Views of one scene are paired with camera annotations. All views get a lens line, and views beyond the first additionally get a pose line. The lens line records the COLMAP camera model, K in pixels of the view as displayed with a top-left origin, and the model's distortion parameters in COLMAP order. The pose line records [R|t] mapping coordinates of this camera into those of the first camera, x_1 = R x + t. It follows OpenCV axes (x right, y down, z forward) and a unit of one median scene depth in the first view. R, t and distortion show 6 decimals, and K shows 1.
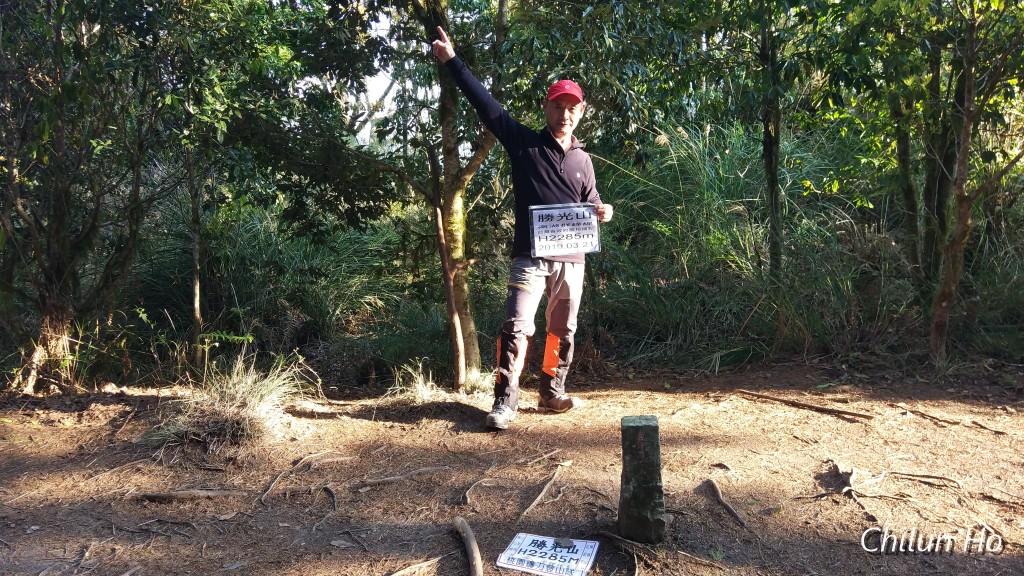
lens RADIAL K [[768.6, 0, 500.9], [0, 768.6, 284.5], [0, 0, 1]] dist [0.072769, -0.092600]
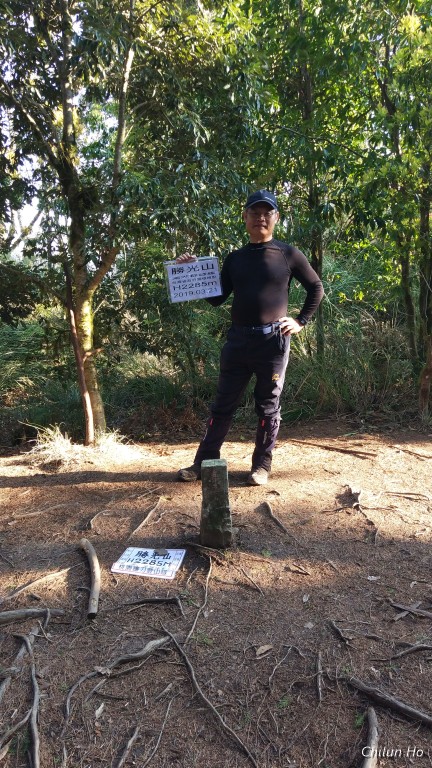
lens RADIAL K [[576.5, 0, 213.2], [0, 576.5, 377.3], [0, 0, 1]] dist [0.072769, -0.092600]
pose [[0.990042, -0.014637, 0.140007, 0.024004], [0.012047, 0.999740, 0.019335, 0.000435], [-0.140253, -0.017455, 0.989962, -0.028329]]
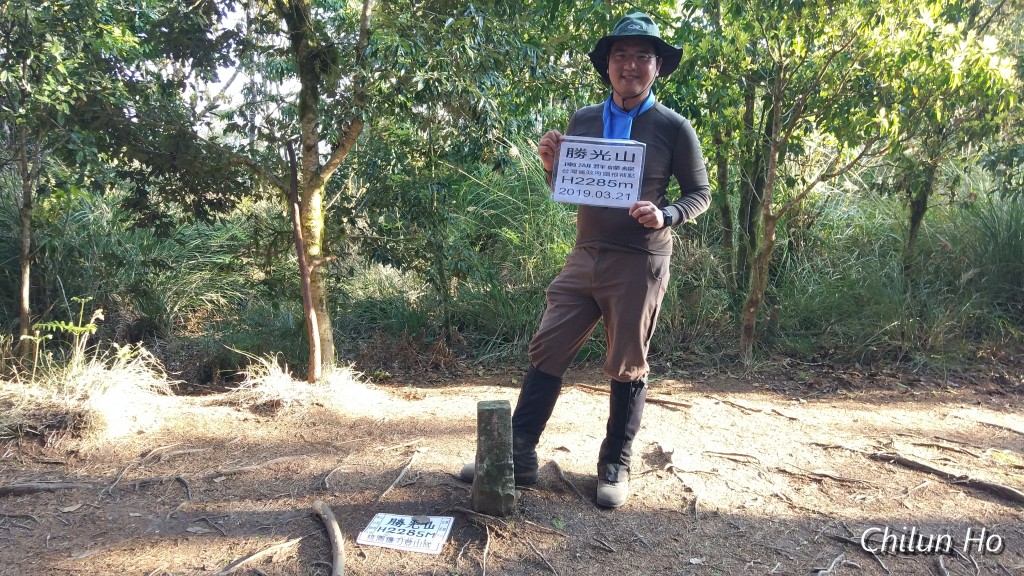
lens RADIAL K [[768.6, 0, 498.5], [0, 768.6, 287.5], [0, 0, 1]] dist [0.072769, -0.092600]
pose [[0.980171, 0.026966, 0.196312, -0.023101], [-0.025941, 0.999633, -0.007791, 0.013688], [-0.196451, 0.002544, 0.980510, -0.048441]]
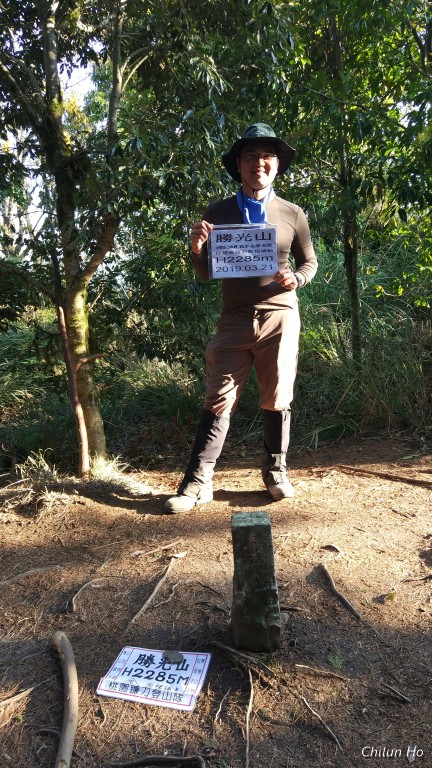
lens RADIAL K [[576.5, 0, 216.2], [0, 576.5, 377.7], [0, 0, 1]] dist [0.072769, -0.092600]
pose [[0.992314, -0.030152, 0.120013, 0.042617], [0.029627, 0.999542, 0.006156, 0.000261], [-0.120144, -0.002553, 0.992753, 0.223034]]
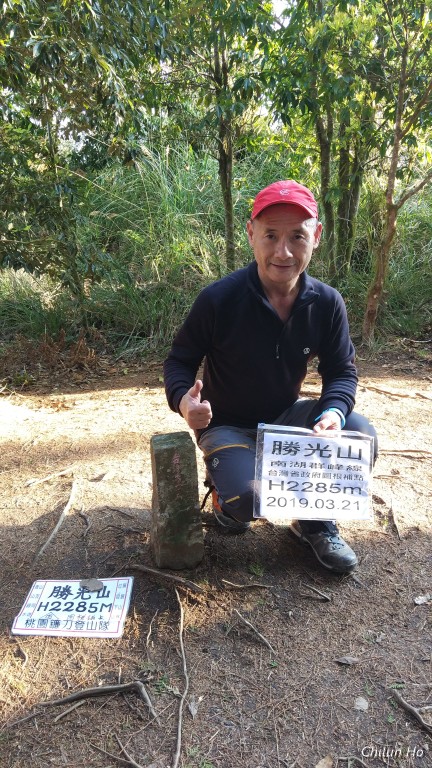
lens RADIAL K [[576.5, 0, 214.4], [0, 576.5, 383.5], [0, 0, 1]] dist [0.072769, -0.092600]
pose [[0.933723, -0.081373, 0.348625, 0.000253], [0.023474, 0.985645, 0.167191, 0.002637], [-0.357225, -0.147926, 0.922230, 0.274669]]
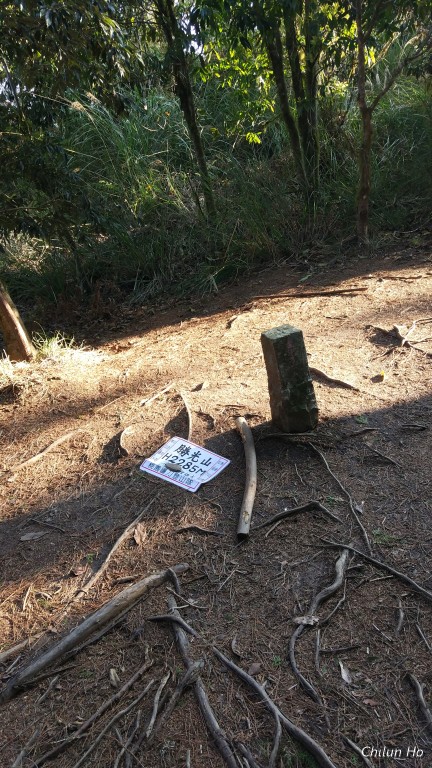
lens RADIAL K [[576.5, 0, 205.2], [0, 576.5, 382.2], [0, 0, 1]] dist [0.072769, -0.092600]
pose [[0.877674, -0.297423, 0.375804, -0.175071], [0.205357, 0.941891, 0.265839, 0.003144], [-0.433033, -0.156145, 0.887751, 0.220115]]
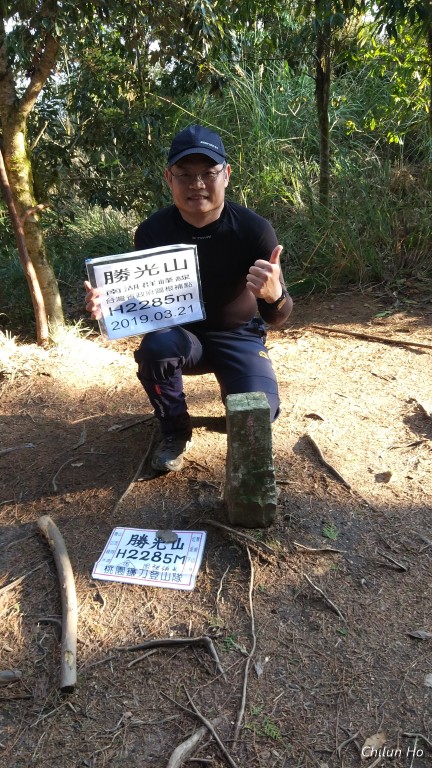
lens RADIAL K [[576.5, 0, 216.5], [0, 576.5, 383.9], [0, 0, 1]] dist [0.072769, -0.092600]
pose [[0.976654, -0.090100, 0.195011, 0.015947], [0.032672, 0.959531, 0.279703, -0.016710], [-0.212321, -0.266801, 0.940073, 0.289844]]
